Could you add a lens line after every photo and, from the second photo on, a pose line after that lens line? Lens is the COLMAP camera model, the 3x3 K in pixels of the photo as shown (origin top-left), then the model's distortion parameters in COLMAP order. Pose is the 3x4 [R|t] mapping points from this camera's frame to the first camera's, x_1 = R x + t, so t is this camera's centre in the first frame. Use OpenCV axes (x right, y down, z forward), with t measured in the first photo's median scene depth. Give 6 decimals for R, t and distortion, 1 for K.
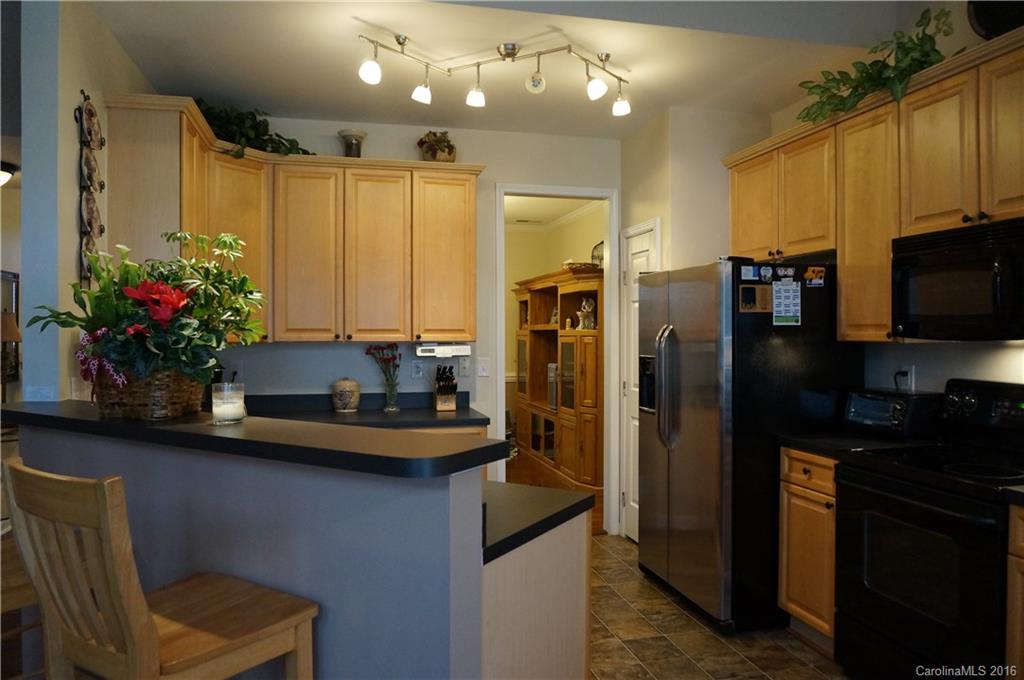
lens RADIAL K [[712.0, 0, 510.0], [0, 712.0, 340.5], [0, 0, 1]] dist [-0.062788, 0.034602]
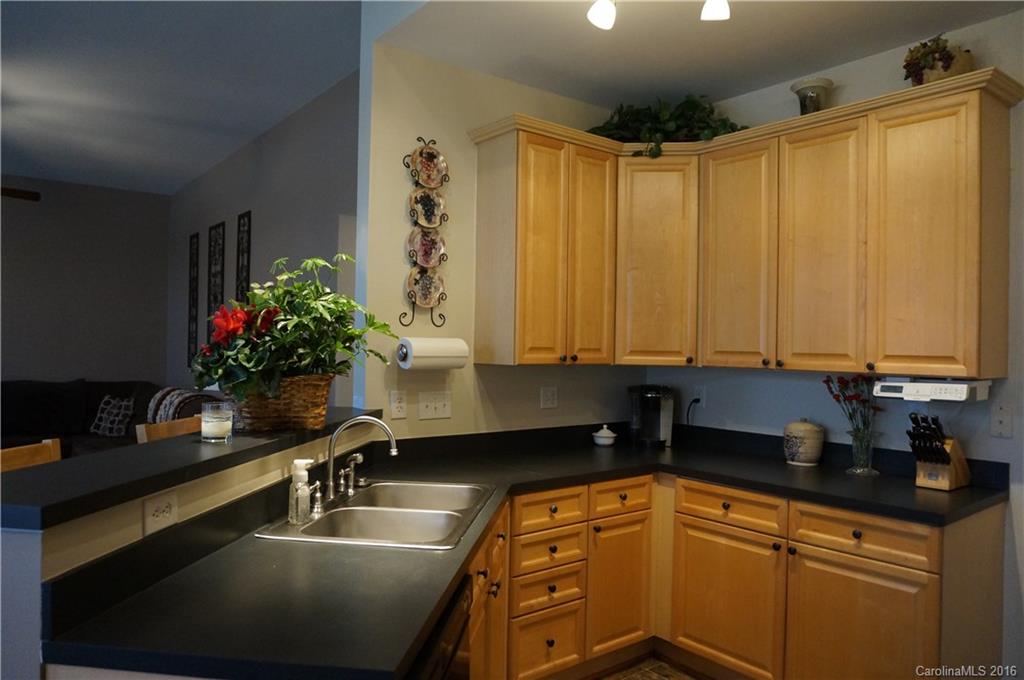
lens RADIAL K [[712.0, 0, 510.4], [0, 712.0, 343.2], [0, 0, 1]] dist [-0.062788, 0.034602]
pose [[0.401294, 0.006515, -0.915926, 0.417767], [-0.026747, 0.999632, -0.004608, -0.018805], [0.915559, 0.026348, 0.401321, 0.563013]]
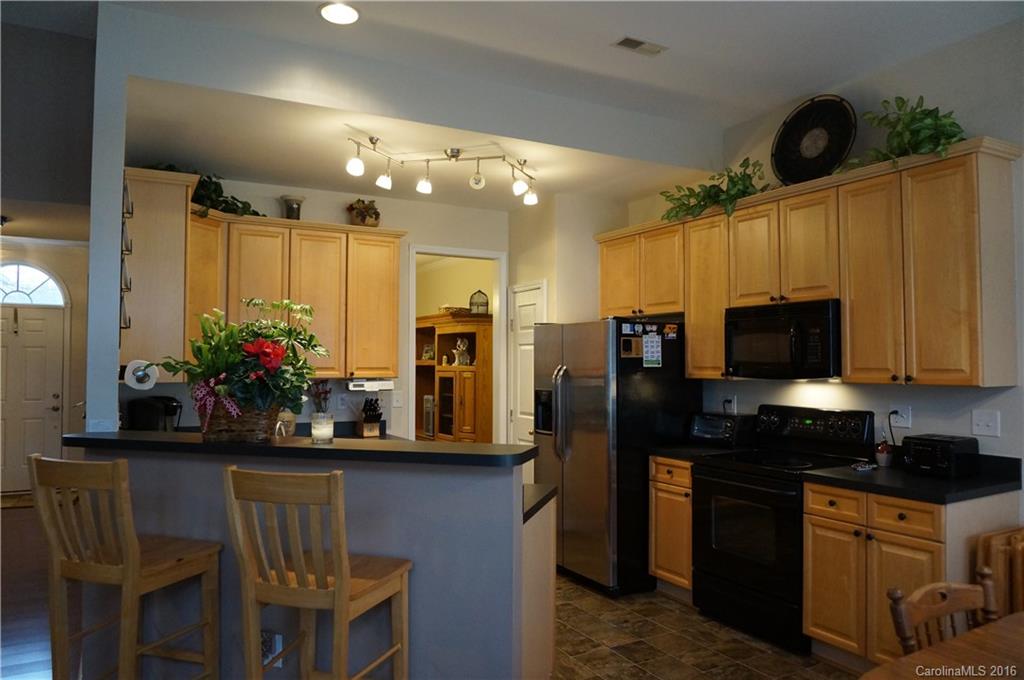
lens RADIAL K [[712.0, 0, 510.5], [0, 712.0, 339.9], [0, 0, 1]] dist [-0.062788, 0.034602]
pose [[0.964898, 0.012206, 0.262342, -0.235865], [-0.000844, 0.999058, -0.043380, -0.013672], [-0.262625, 0.041636, 0.963999, -0.260710]]
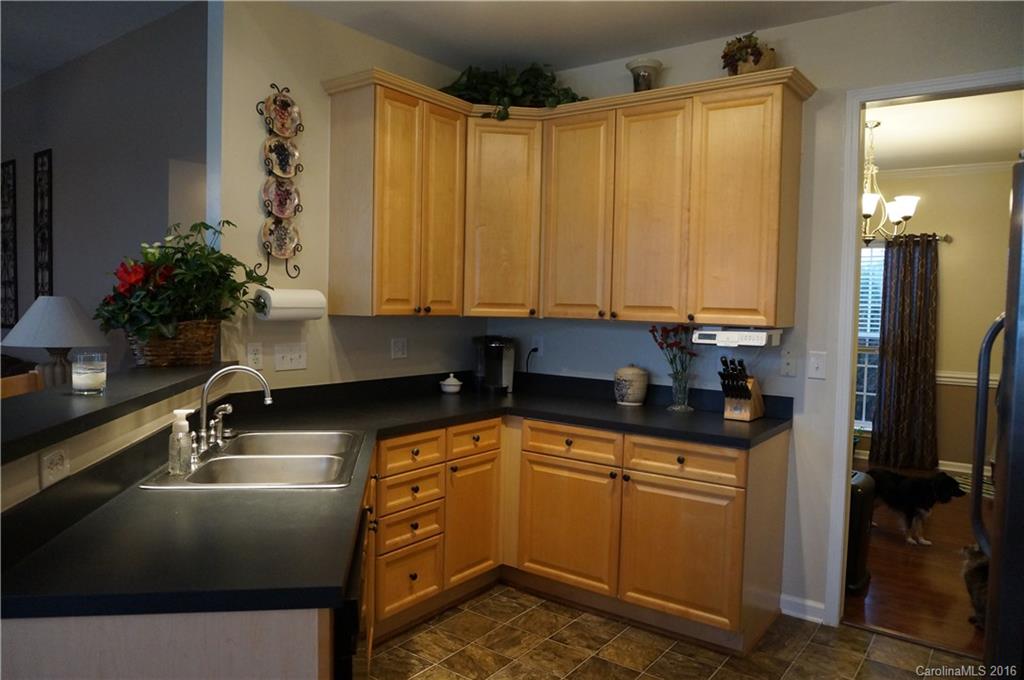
lens RADIAL K [[712.0, 0, 512.0], [0, 712.0, 340.9], [0, 0, 1]] dist [-0.062788, 0.034602]
pose [[0.630787, 0.056758, -0.773877, 0.428398], [-0.031719, 0.998374, 0.047370, -0.012611], [0.775307, -0.005334, 0.631562, 0.482968]]
